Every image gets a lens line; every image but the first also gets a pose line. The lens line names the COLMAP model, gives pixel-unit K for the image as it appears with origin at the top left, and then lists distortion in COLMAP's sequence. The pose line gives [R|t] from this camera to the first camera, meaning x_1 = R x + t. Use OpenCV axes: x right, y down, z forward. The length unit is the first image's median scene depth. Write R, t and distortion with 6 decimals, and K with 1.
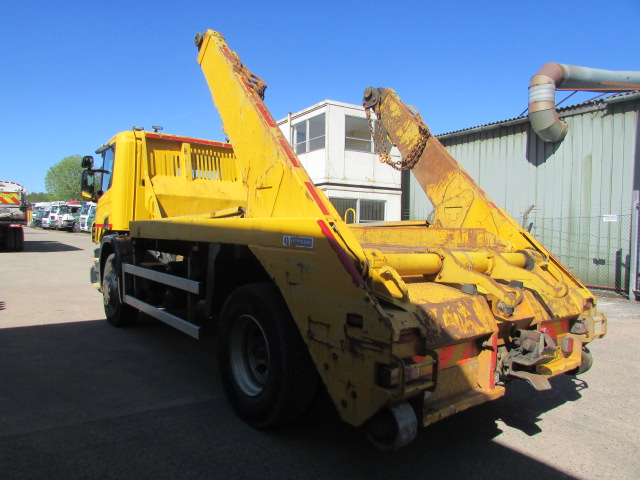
lens RADIAL K [[463.2, 0, 320.0], [0, 463.2, 240.0], [0, 0, 1]] dist [-0.023167, 0.001799]
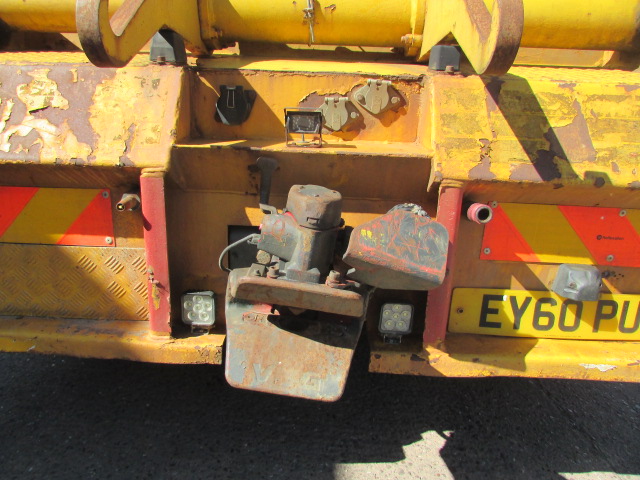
lens RADIAL K [[463.2, 0, 320.0], [0, 463.2, 240.0], [0, 0, 1]] dist [-0.023167, 0.001799]
pose [[0.760338, 0.163178, -0.628697, 0.289061], [-0.021031, 0.973606, 0.227264, 0.073557], [0.649188, -0.159575, 0.743701, 0.355322]]
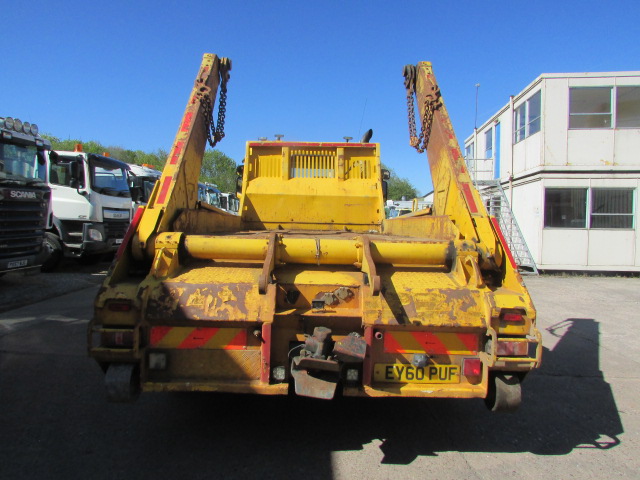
lens RADIAL K [[468.7, 0, 320.0], [0, 468.7, 240.0], [0, 0, 1]] dist [-0.032758, 0.004309]
pose [[0.779246, 0.010552, -0.626630, 0.450855], [-0.011194, 0.999933, 0.002918, 0.012642], [0.626619, 0.004740, 0.779312, 0.141005]]
